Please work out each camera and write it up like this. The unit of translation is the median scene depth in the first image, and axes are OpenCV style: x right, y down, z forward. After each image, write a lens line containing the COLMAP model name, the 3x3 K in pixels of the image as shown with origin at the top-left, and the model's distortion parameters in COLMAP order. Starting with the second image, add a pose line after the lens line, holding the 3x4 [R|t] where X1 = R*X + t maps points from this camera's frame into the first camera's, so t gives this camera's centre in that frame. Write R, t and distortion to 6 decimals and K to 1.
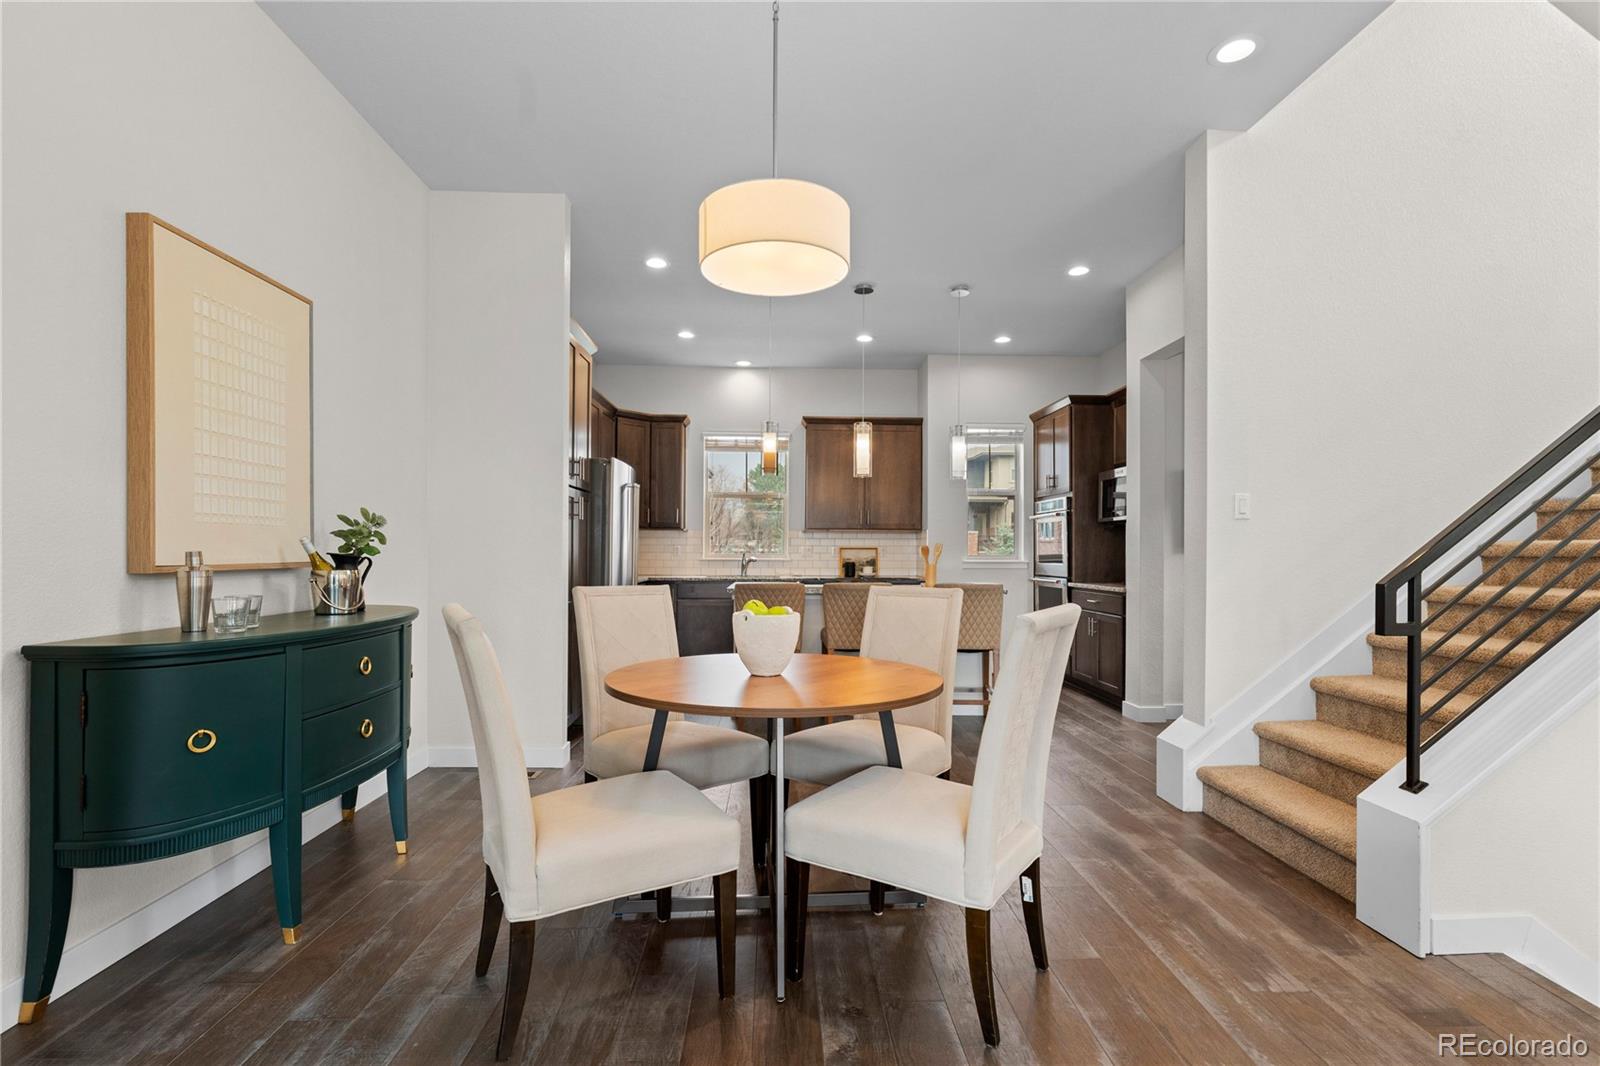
lens RADIAL K [[724.1, 0, 799.8], [0, 724.1, 548.9], [0, 0, 1]] dist [-0.000556, 0.000118]
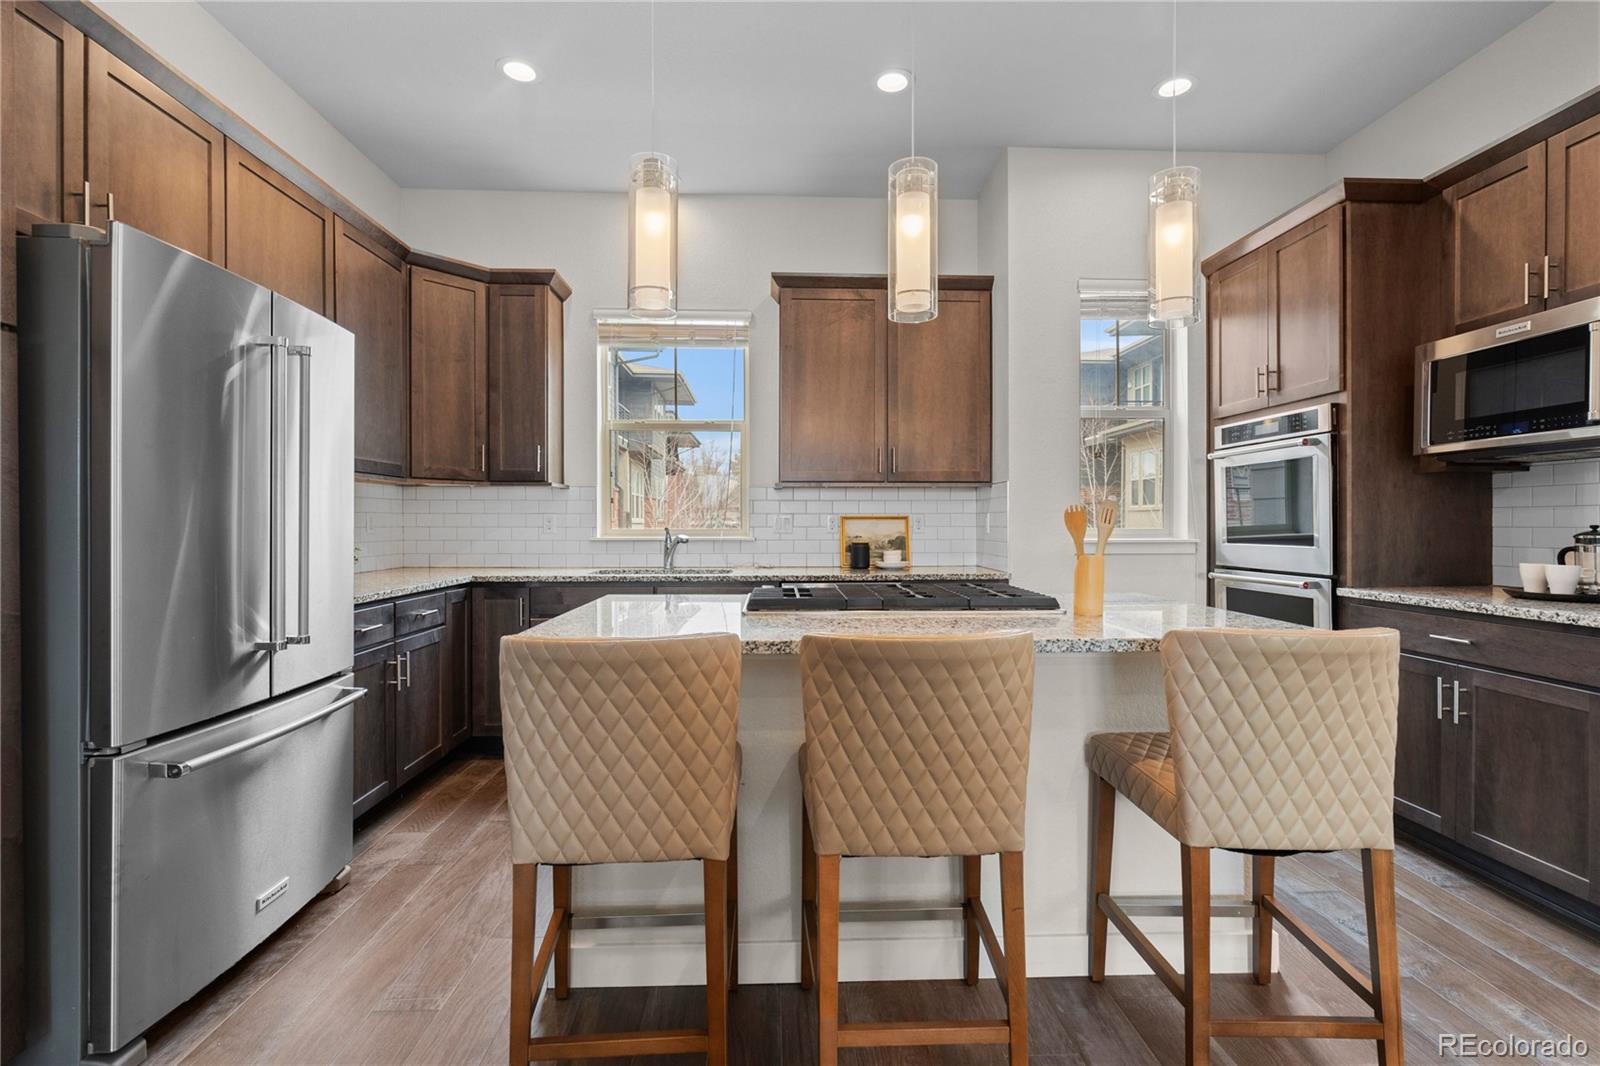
lens RADIAL K [[746.0, 0, 797.0], [0, 746.0, 523.1], [0, 0, 1]] dist [-0.002270, -0.000345]
pose [[0.999981, -0.005110, 0.003354, 0.019754], [0.005100, 0.999983, 0.002903, 0.001450], [-0.003369, -0.002886, 0.999990, 0.443701]]
